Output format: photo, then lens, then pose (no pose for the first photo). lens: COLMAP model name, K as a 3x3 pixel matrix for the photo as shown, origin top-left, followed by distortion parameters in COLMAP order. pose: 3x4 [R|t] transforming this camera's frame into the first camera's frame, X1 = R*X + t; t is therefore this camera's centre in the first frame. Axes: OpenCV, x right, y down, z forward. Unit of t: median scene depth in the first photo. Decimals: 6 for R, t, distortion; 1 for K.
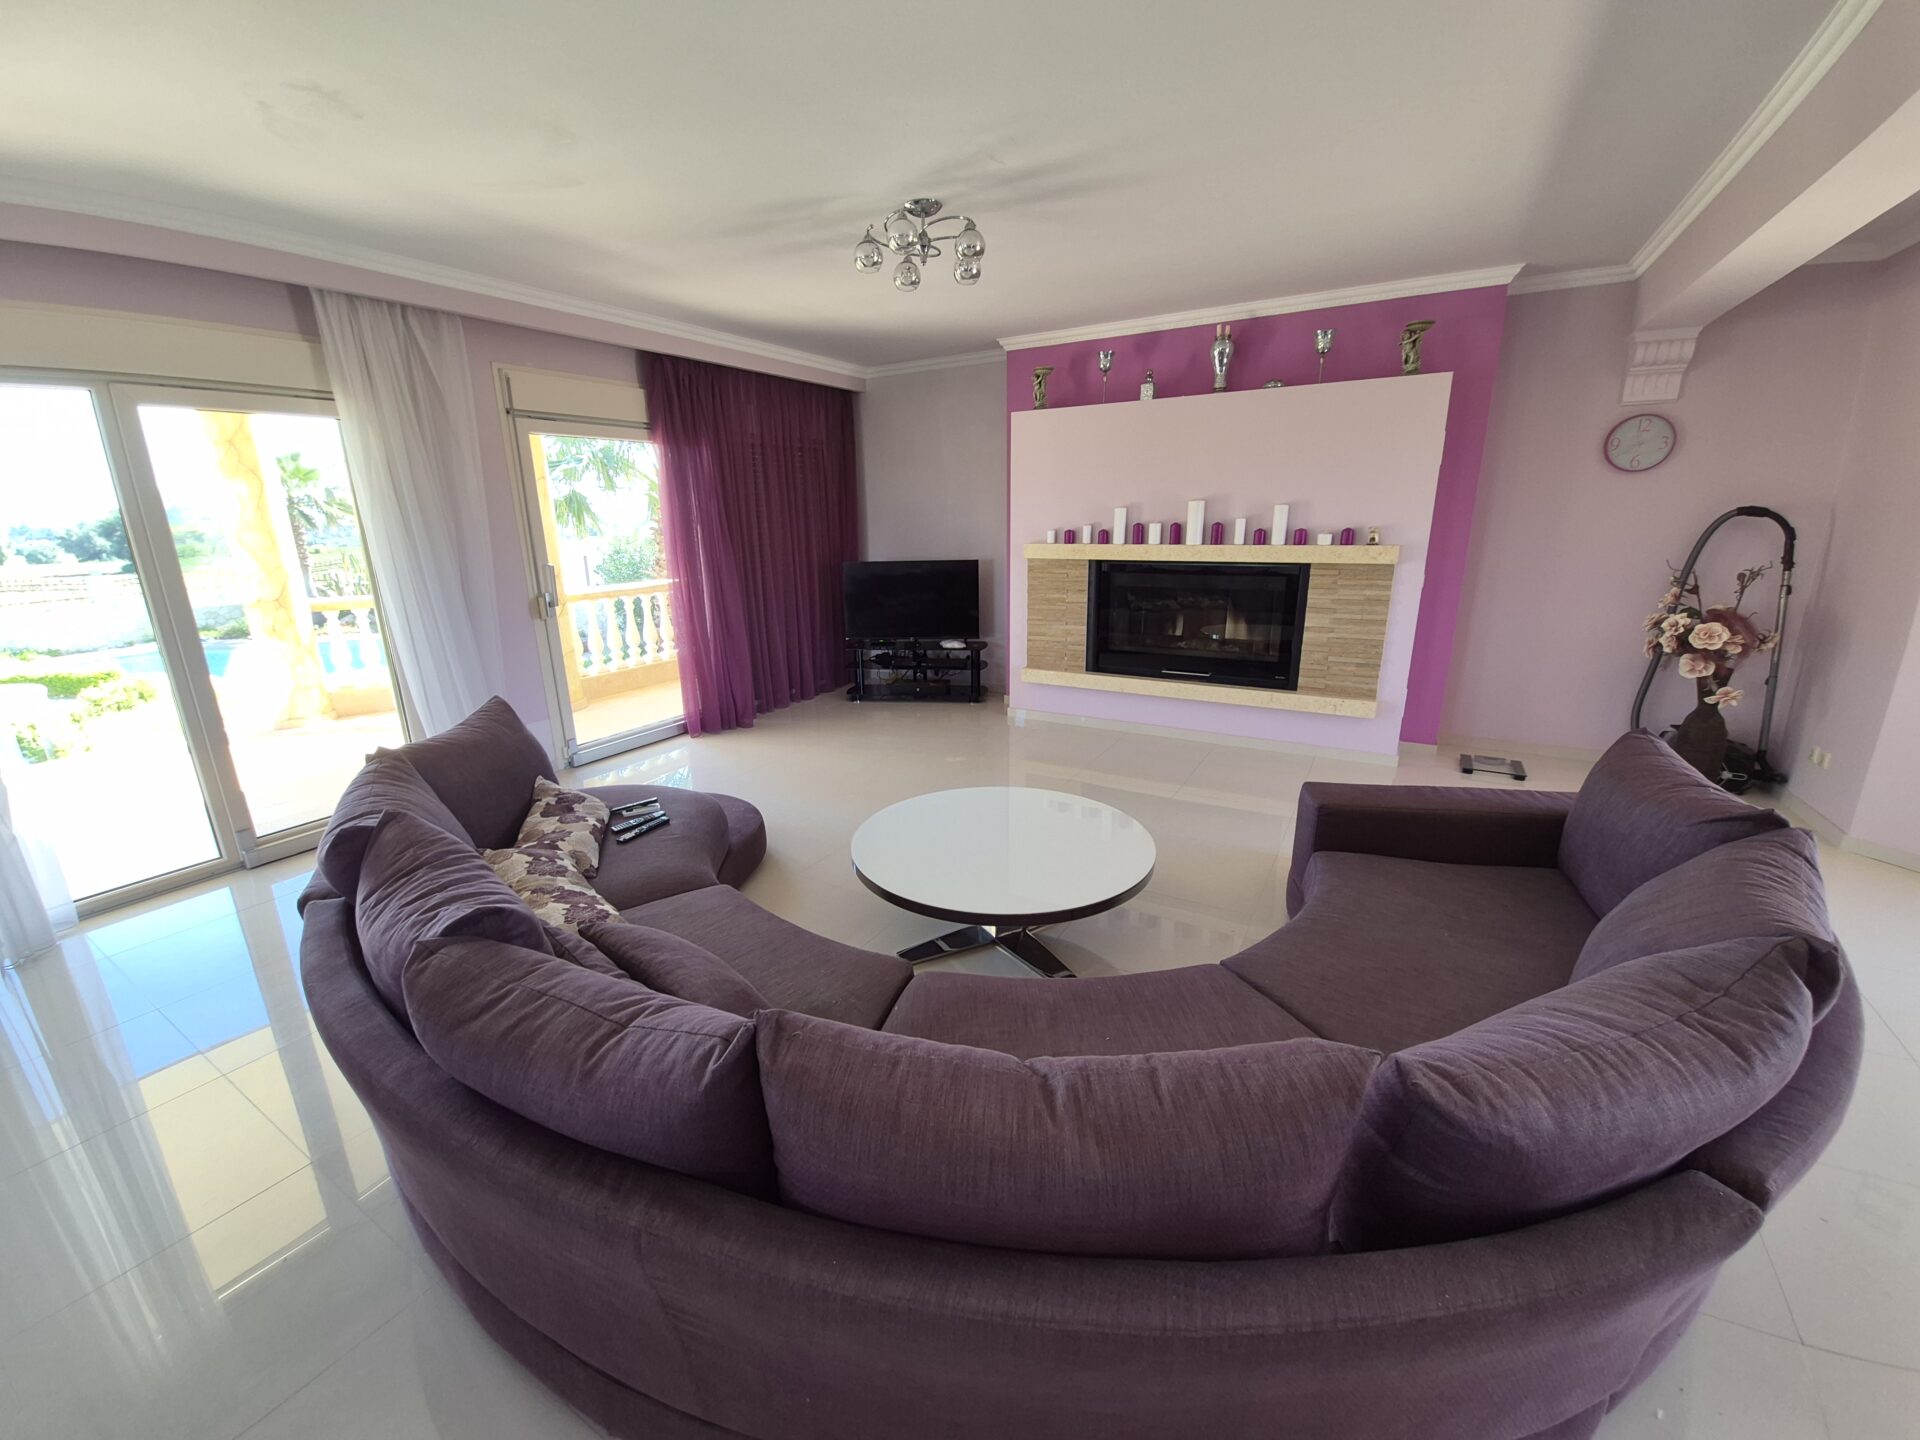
lens RADIAL K [[755.1, 0, 942.1], [0, 755.1, 727.9], [0, 0, 1]] dist [-0.006942, -0.007735]
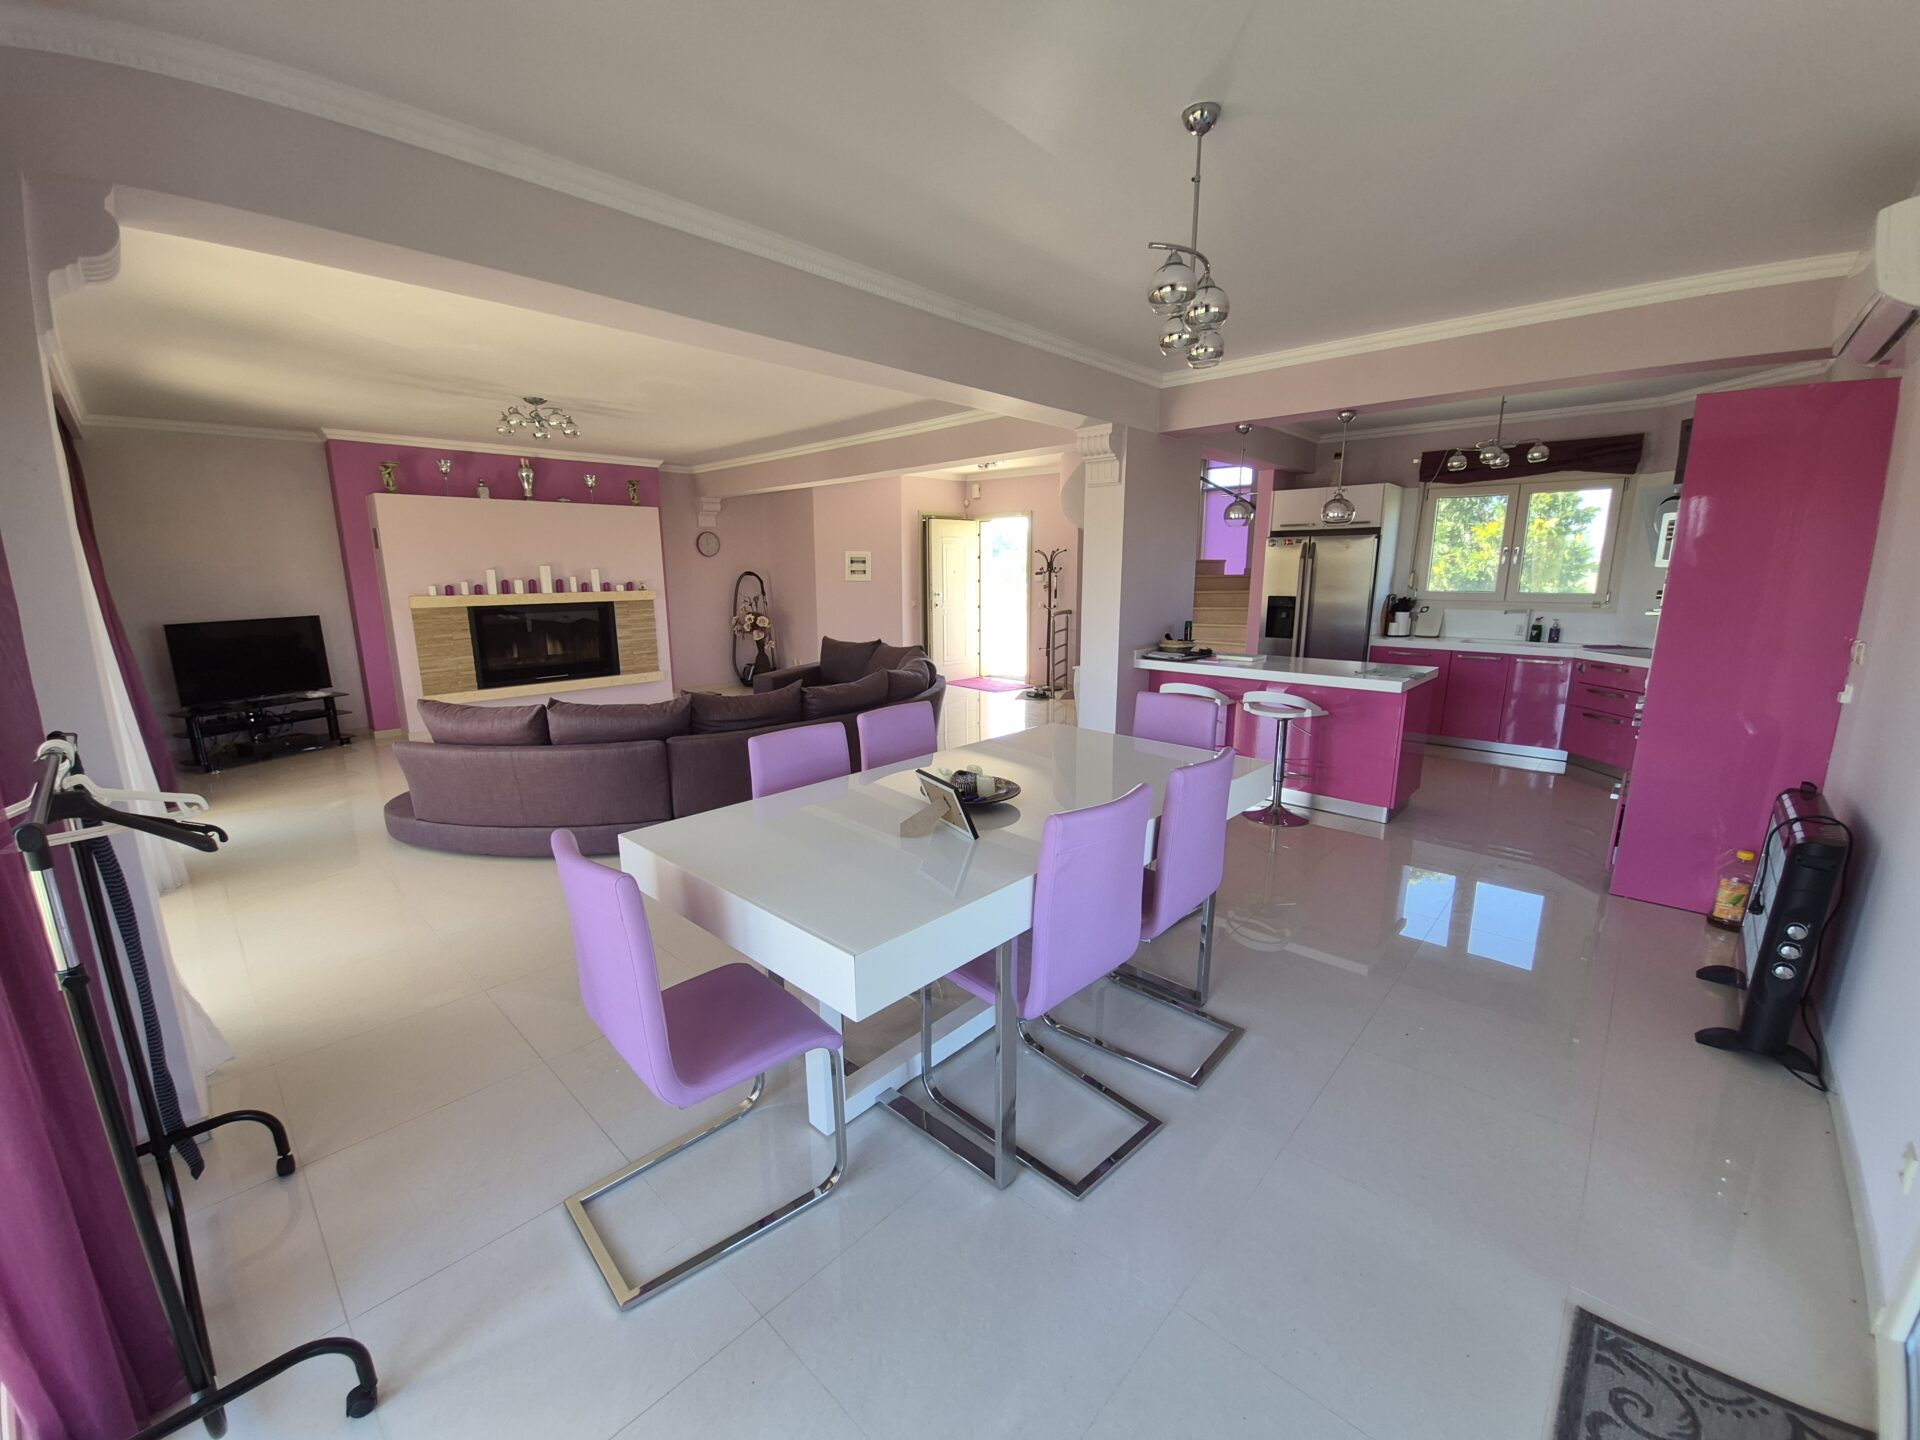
lens RADIAL K [[755.1, 0, 941.7], [0, 755.1, 717.4], [0, 0, 1]] dist [-0.006942, -0.007735]
pose [[0.216228, -0.170422, 0.961354, -1.148940], [0.269314, 0.956858, 0.109051, 0.061038], [-0.938464, 0.235326, 0.252797, -0.120917]]
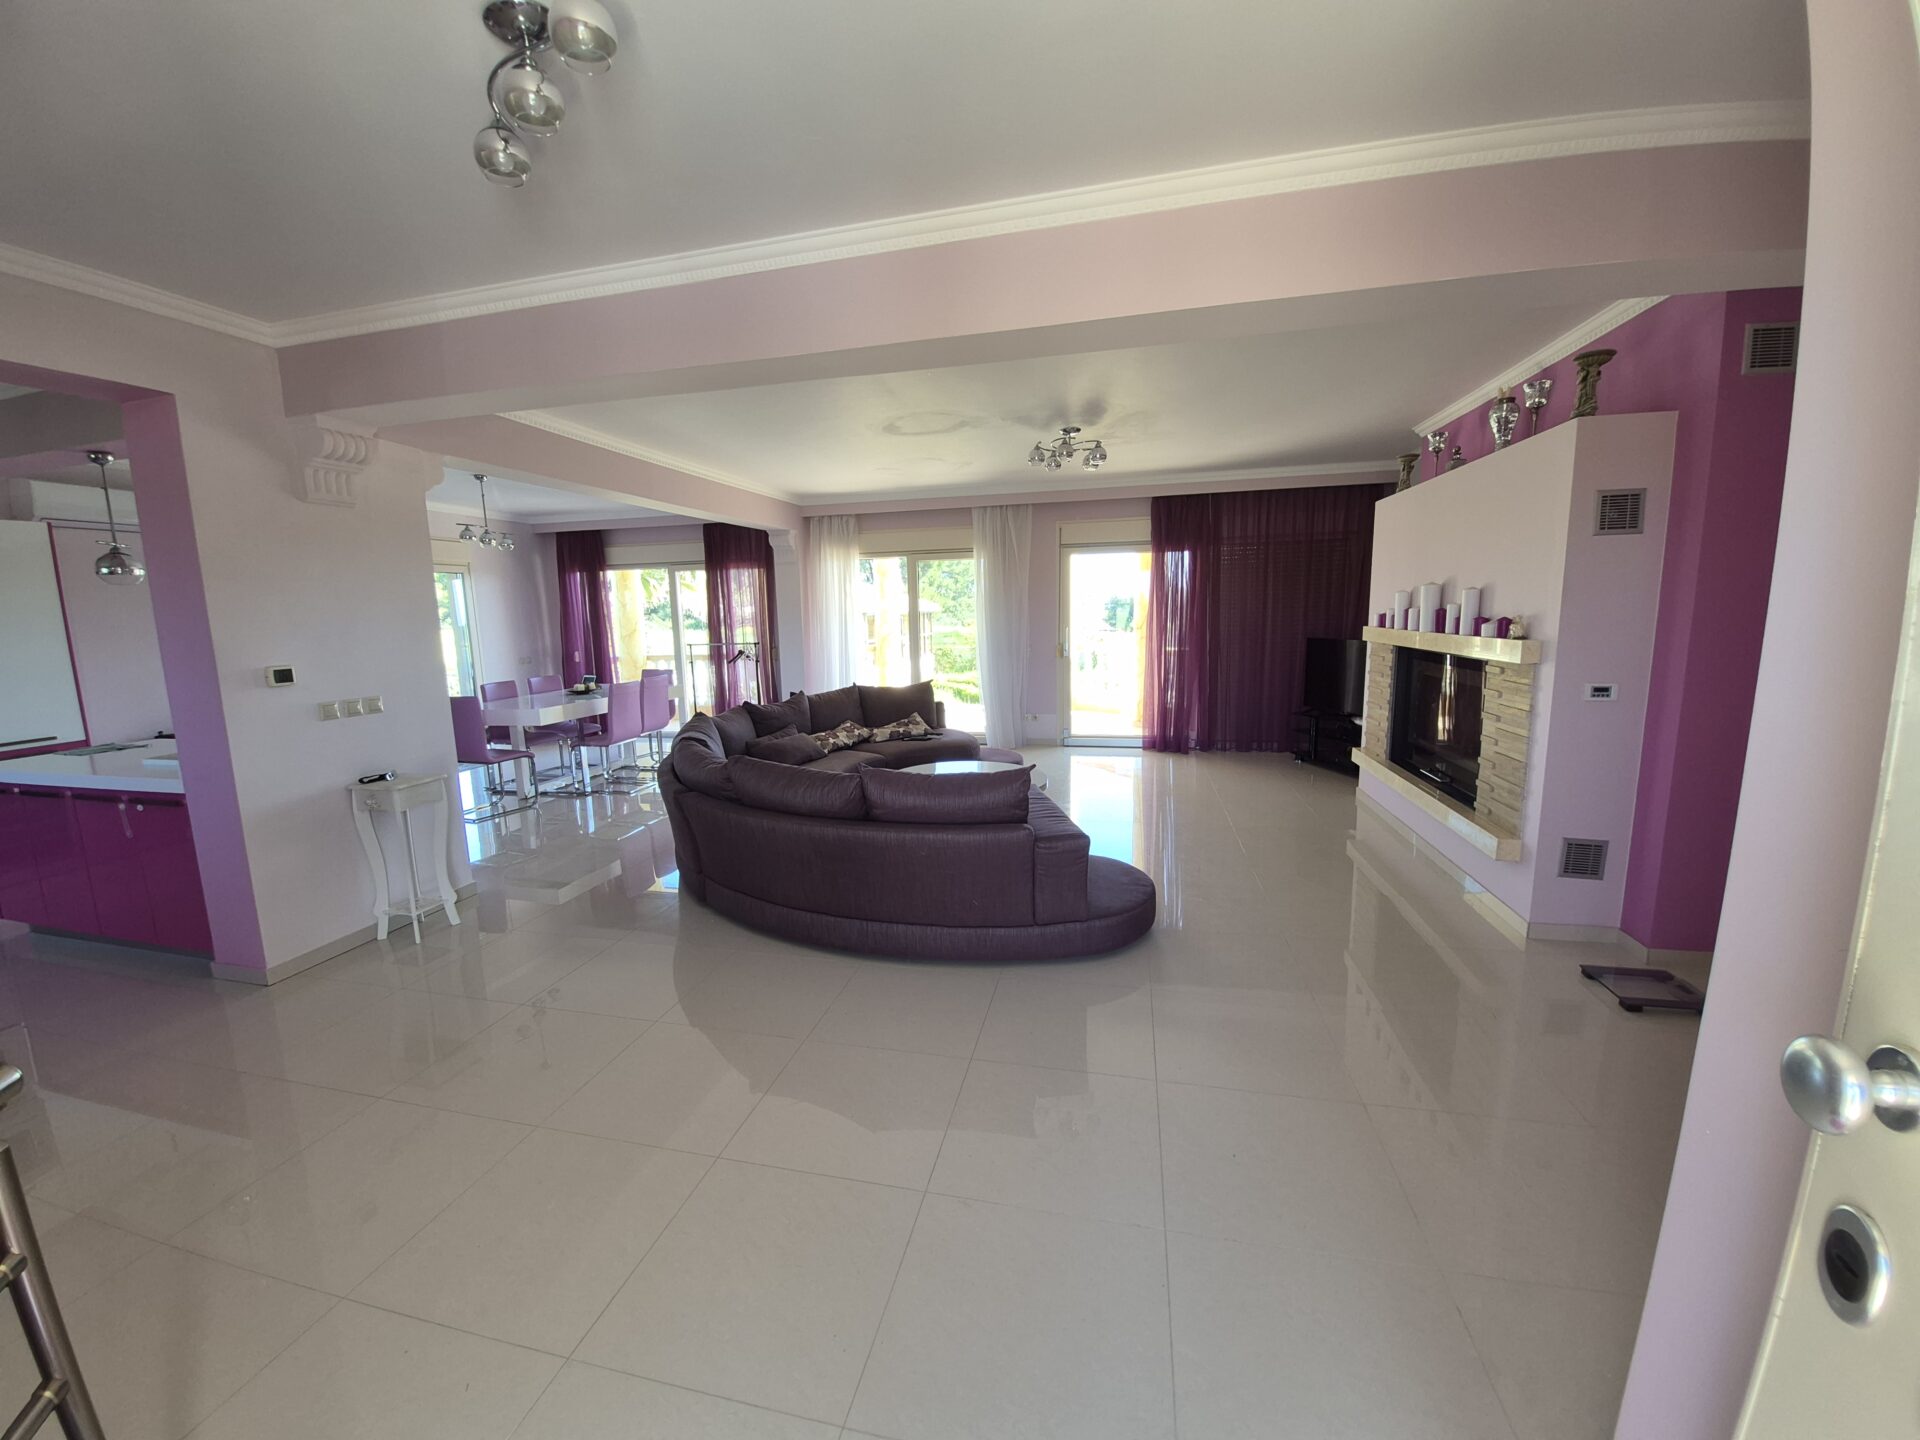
lens RADIAL K [[755.1, 0, 943.3], [0, 755.1, 728.6], [0, 0, 1]] dist [-0.006942, -0.007735]
pose [[0.305216, 0.159510, -0.938829, 1.133948], [-0.241101, 0.966694, 0.085862, -0.073945], [0.921257, 0.200146, 0.333509, 0.197266]]
